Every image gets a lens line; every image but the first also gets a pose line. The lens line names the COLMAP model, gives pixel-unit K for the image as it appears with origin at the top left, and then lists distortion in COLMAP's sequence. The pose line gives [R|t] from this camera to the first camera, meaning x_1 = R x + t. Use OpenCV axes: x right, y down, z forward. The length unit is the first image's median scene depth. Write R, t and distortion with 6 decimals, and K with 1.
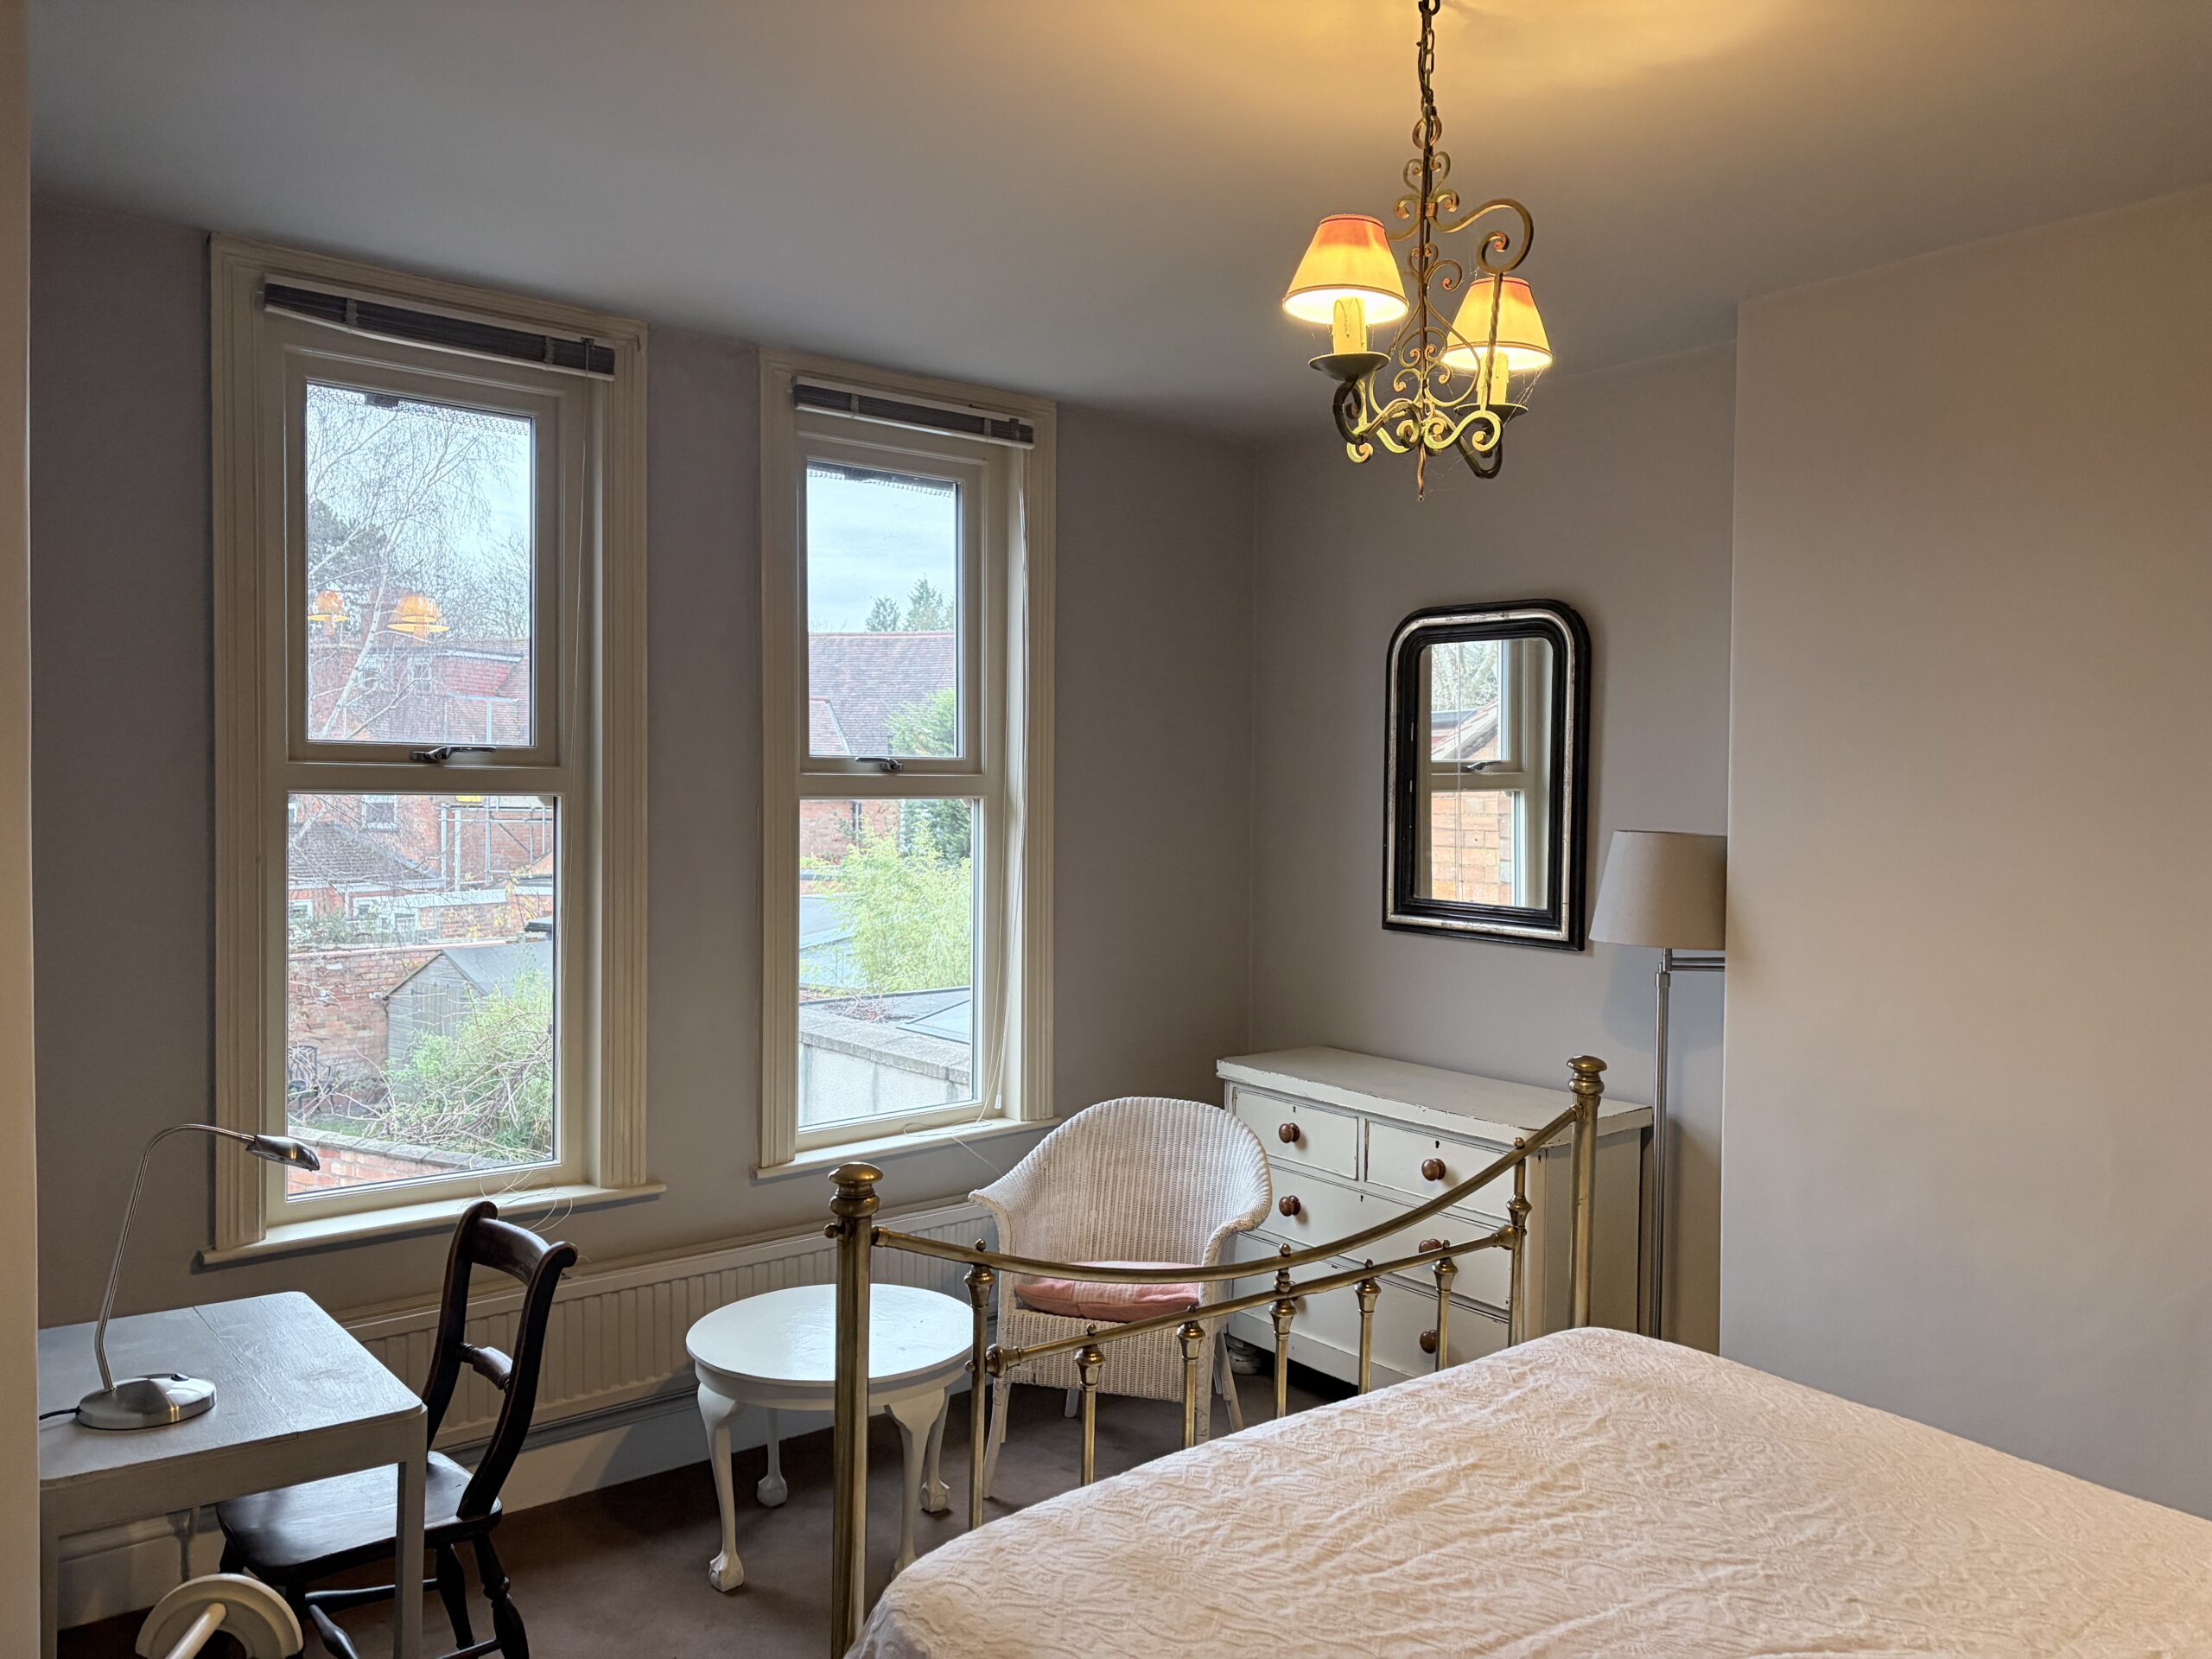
lens RADIAL K [[1658.1, 0, 1102.8], [0, 1658.1, 836.4], [0, 0, 1]] dist [0.033157, -0.024865]
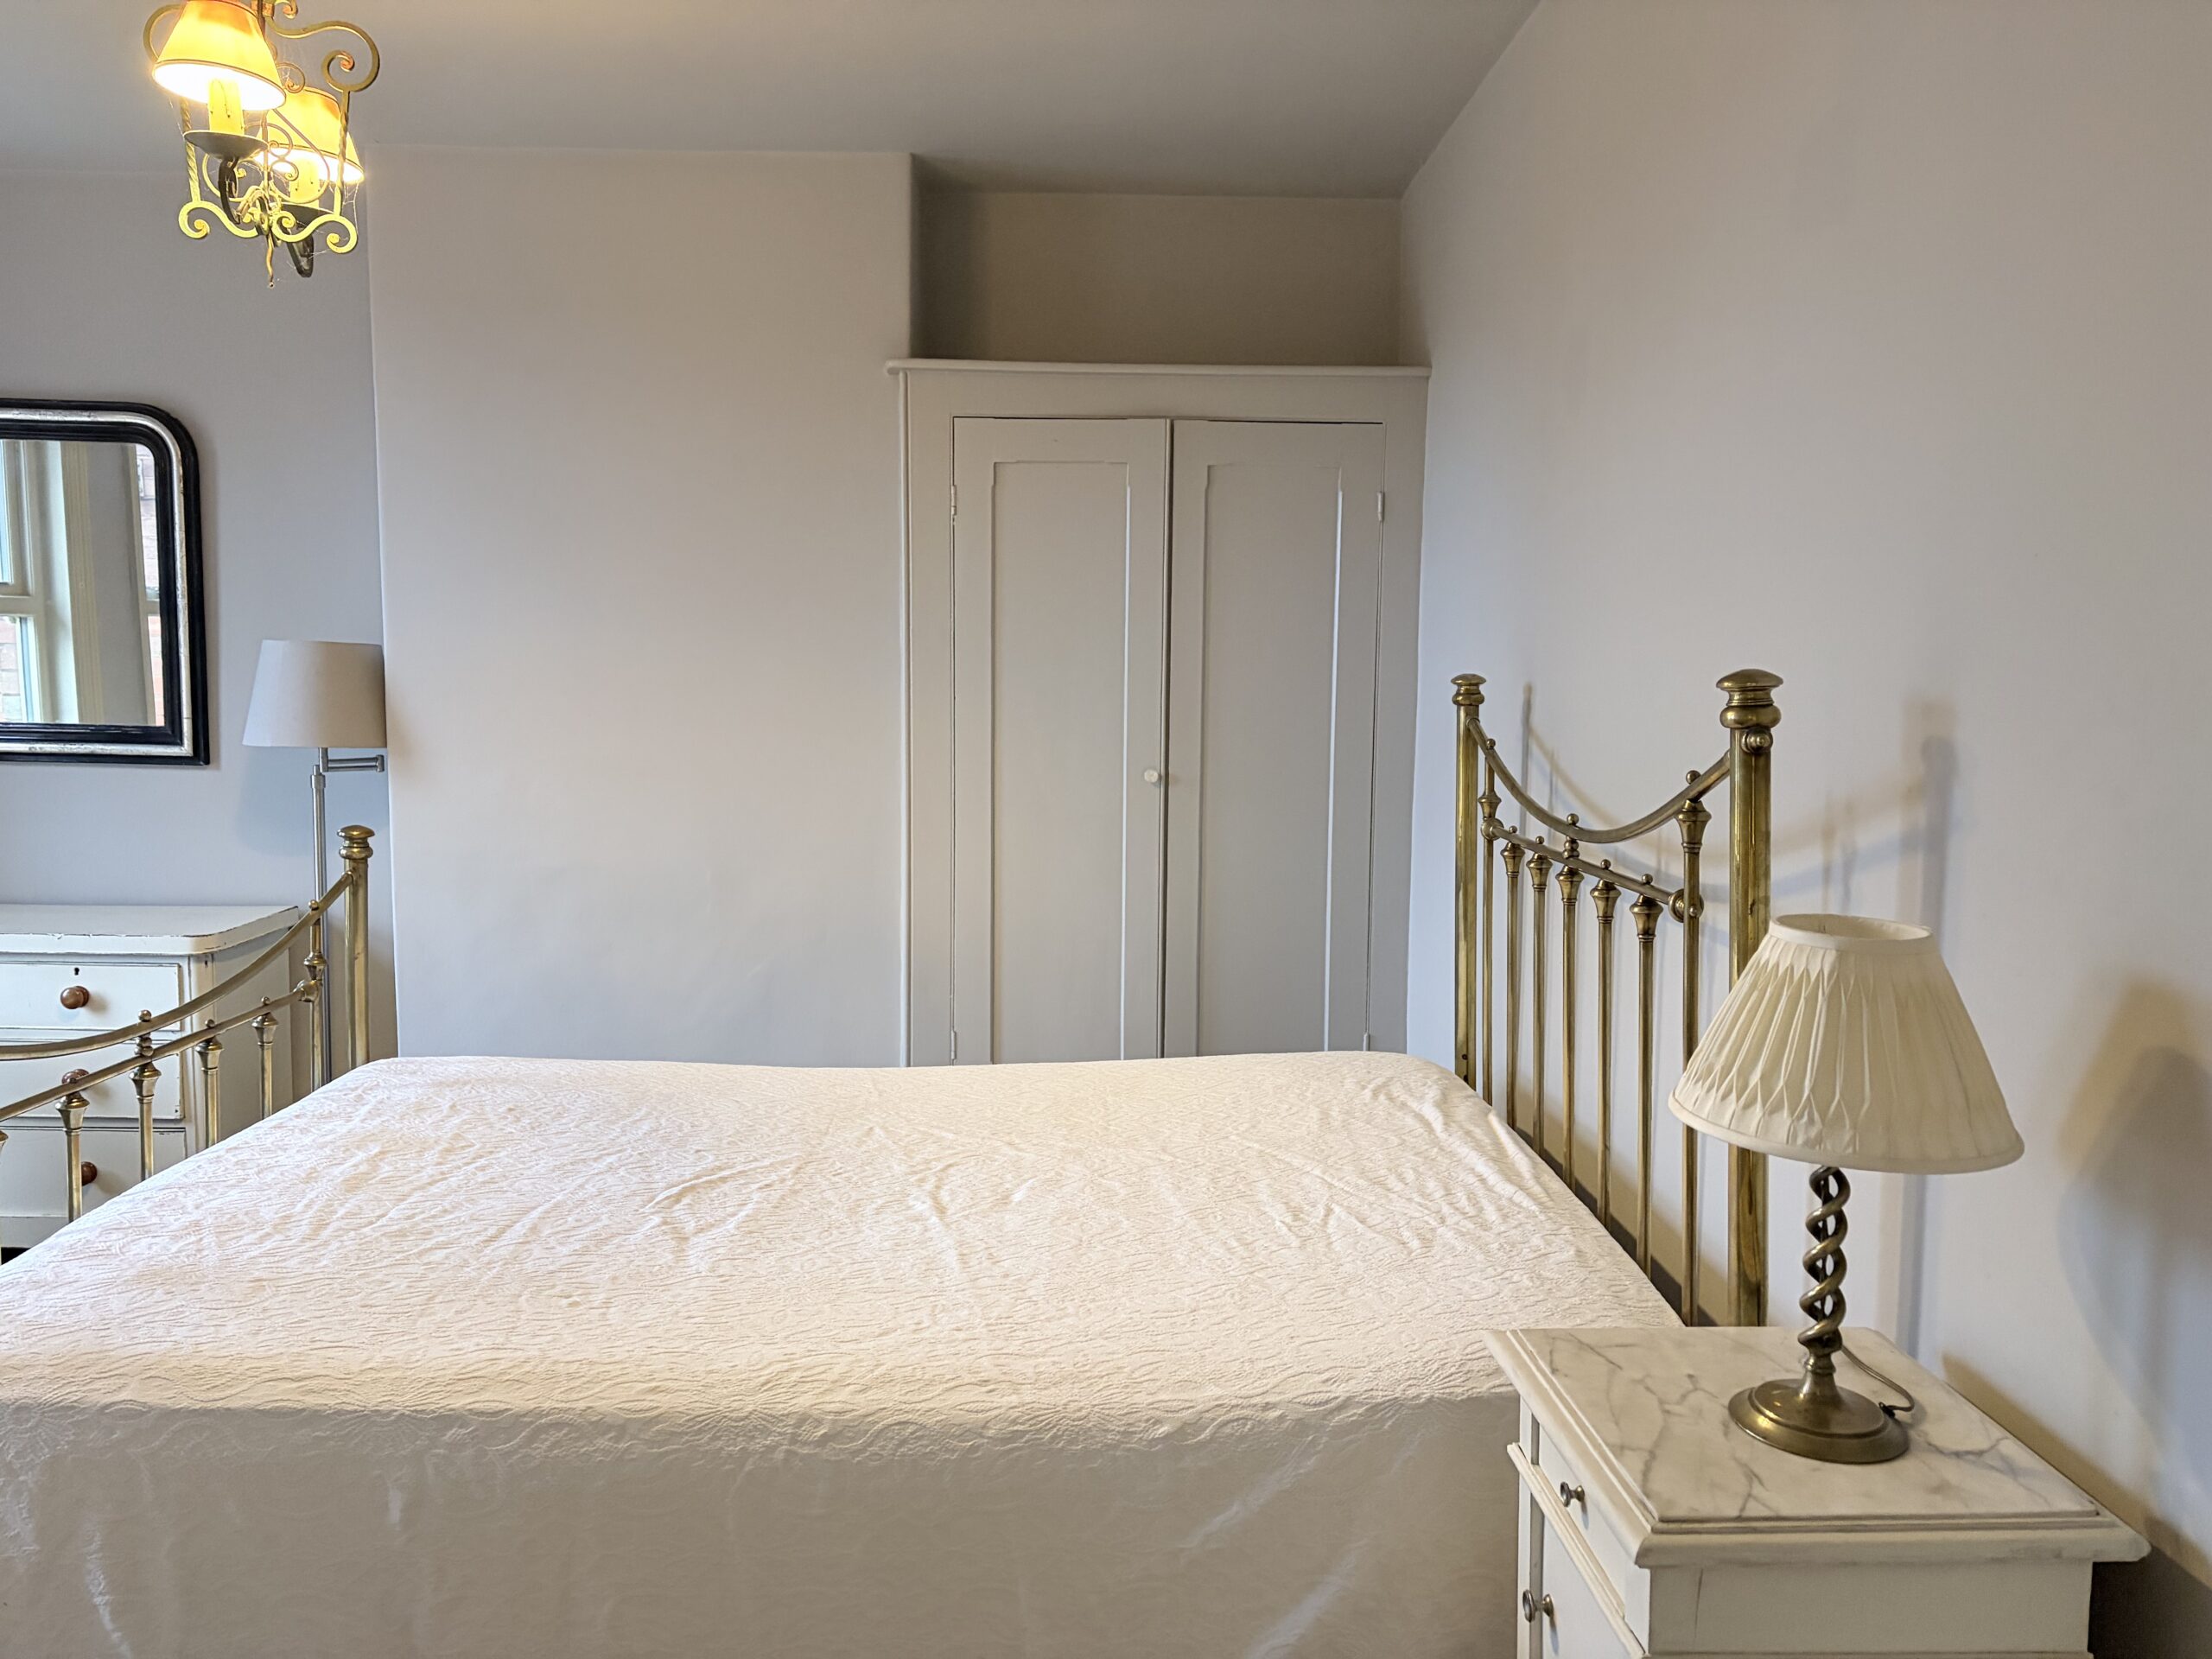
lens RADIAL K [[1658.1, 0, 1120.0], [0, 1658.1, 833.9], [0, 0, 1]] dist [0.033157, -0.024865]
pose [[0.601503, -0.078697, 0.794984, -0.336709], [0.017172, 0.996180, 0.085621, 0.060317], [-0.798686, -0.037850, 0.600557, -0.088213]]
